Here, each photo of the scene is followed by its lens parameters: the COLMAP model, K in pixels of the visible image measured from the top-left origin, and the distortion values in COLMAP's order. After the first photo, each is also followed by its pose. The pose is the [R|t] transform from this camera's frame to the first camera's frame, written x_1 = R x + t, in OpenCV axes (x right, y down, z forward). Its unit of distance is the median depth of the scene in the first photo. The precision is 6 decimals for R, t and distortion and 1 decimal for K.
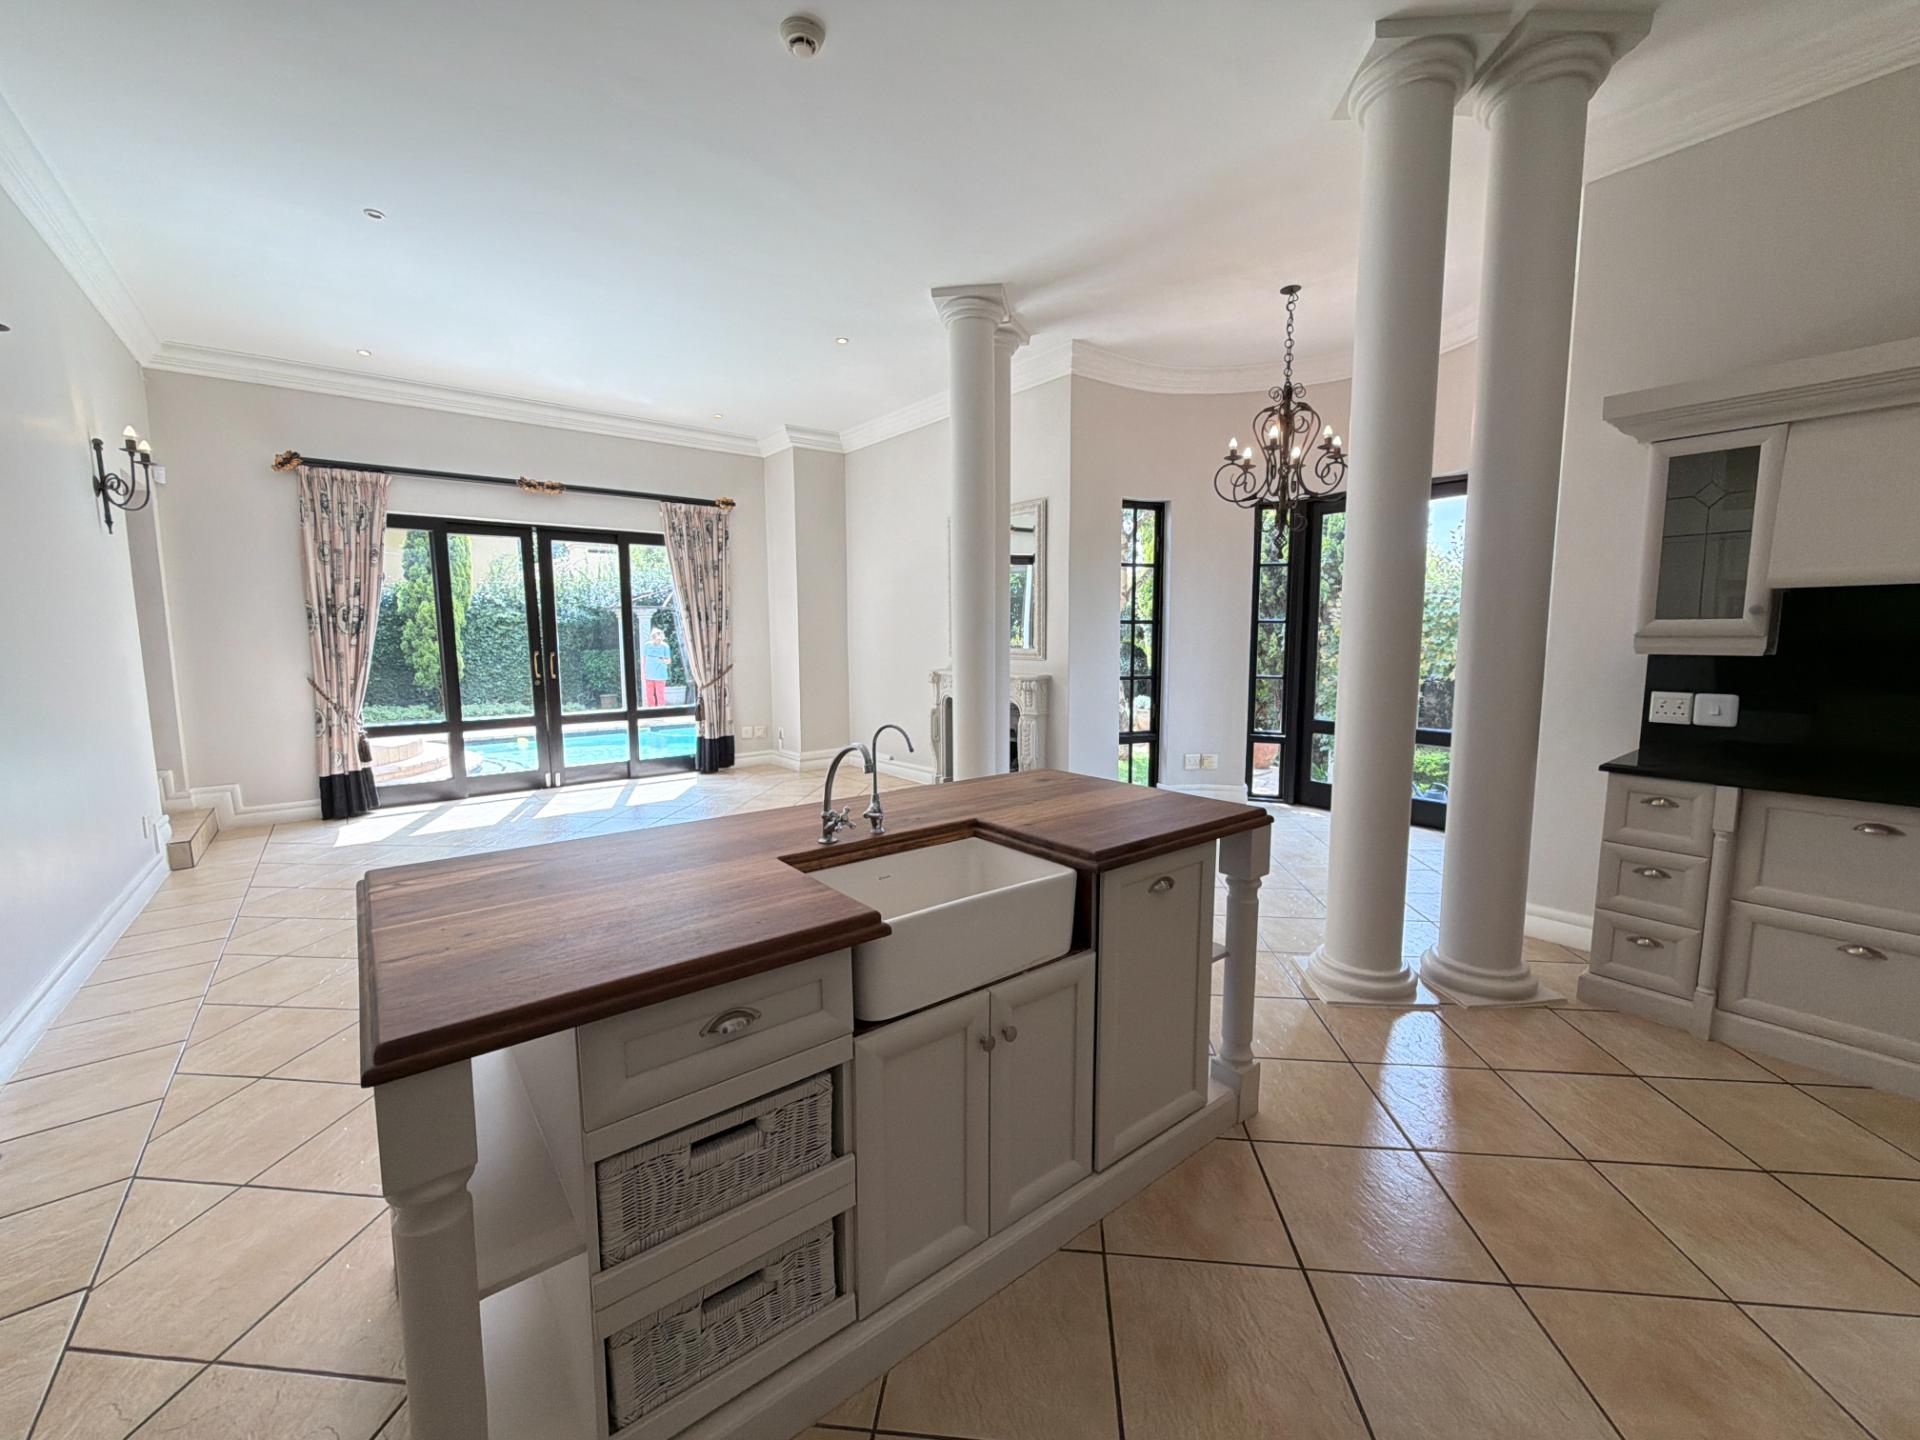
lens RADIAL K [[766.8, 0, 989.9], [0, 766.8, 712.6], [0, 0, 1]] dist [-0.000079, 0.000052]
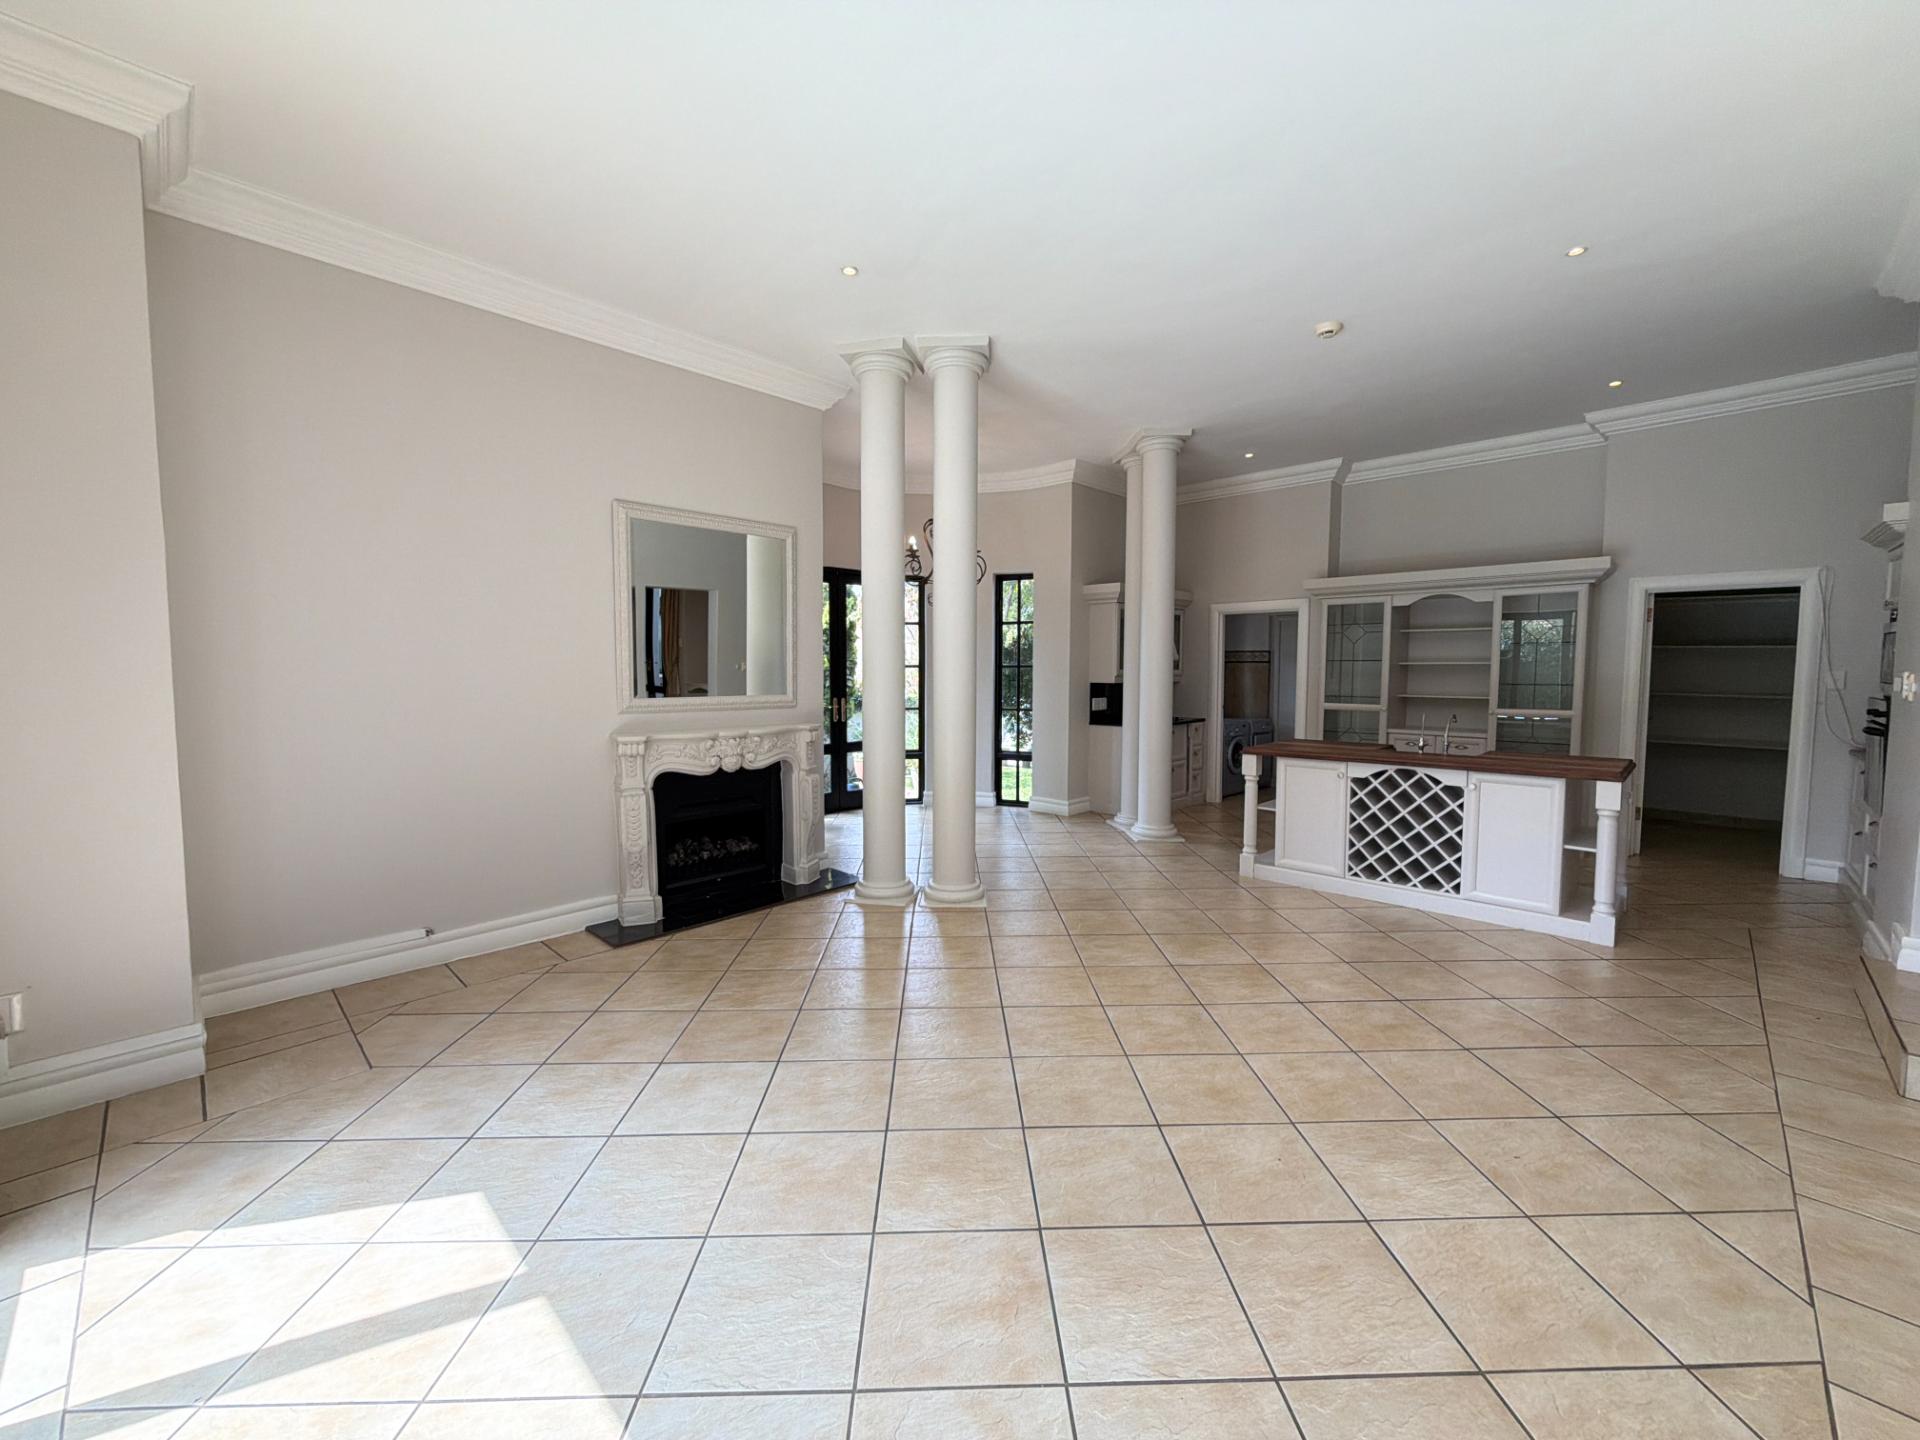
lens RADIAL K [[766.8, 0, 938.4], [0, 766.8, 709.5], [0, 0, 1]] dist [-0.000079, 0.000052]
pose [[-0.099631, -0.056175, 0.993438, -0.663284], [0.099644, 0.992823, 0.066133, -0.085170], [-0.990023, 0.105579, -0.093318, 0.729543]]
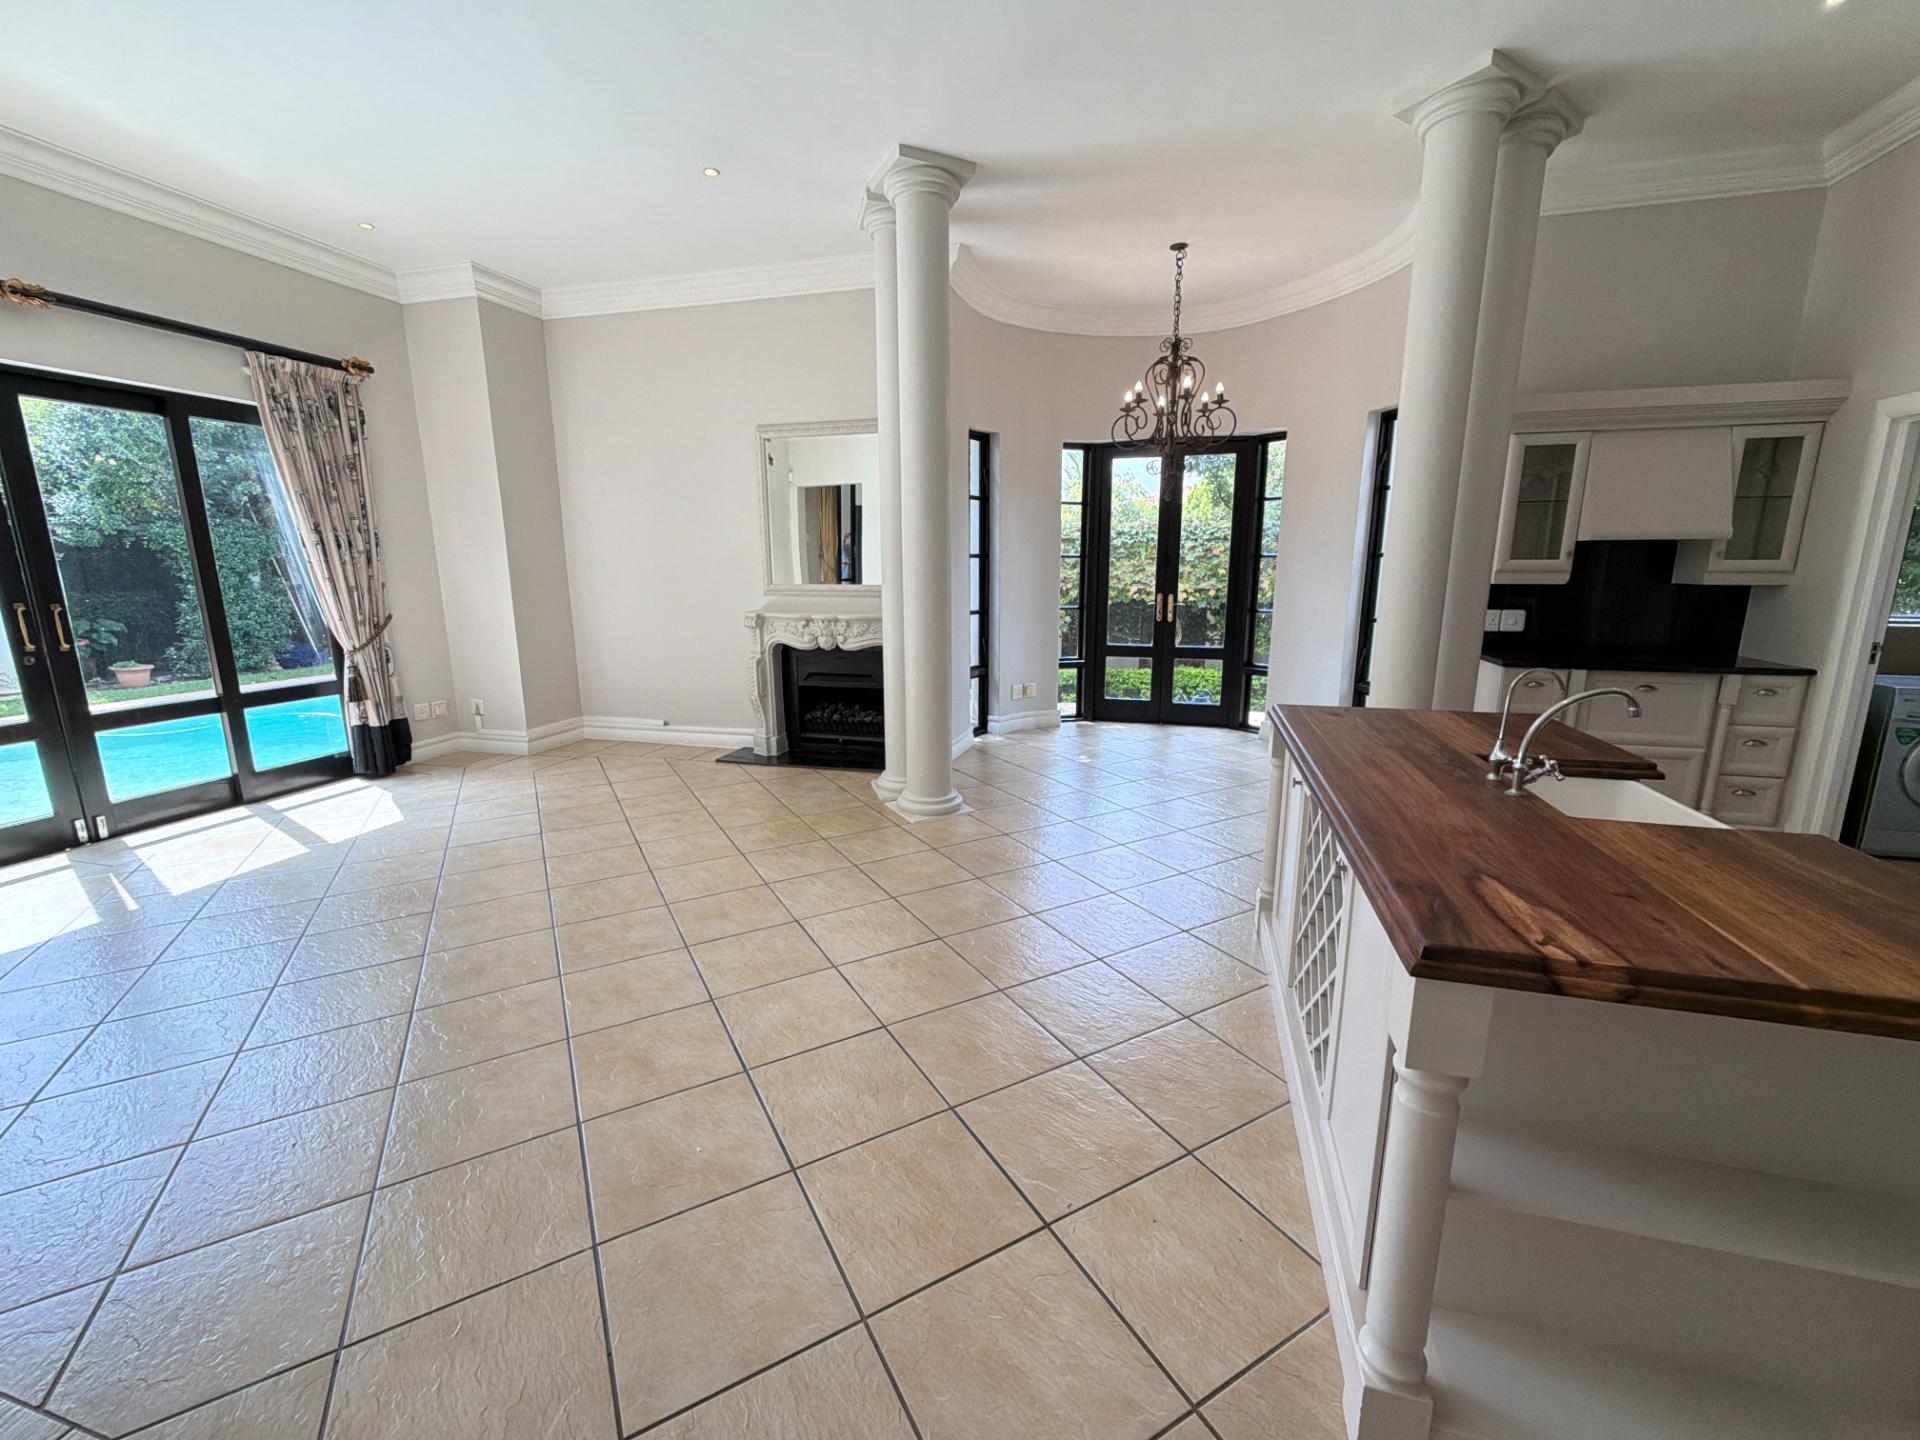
lens RADIAL K [[766.8, 0, 975.3], [0, 766.8, 713.4], [0, 0, 1]] dist [-0.000079, 0.000052]
pose [[0.817594, -0.109547, 0.565278, -0.328862], [0.058549, 0.992463, 0.107649, -0.019642], [-0.572811, -0.054916, 0.817846, 0.152216]]
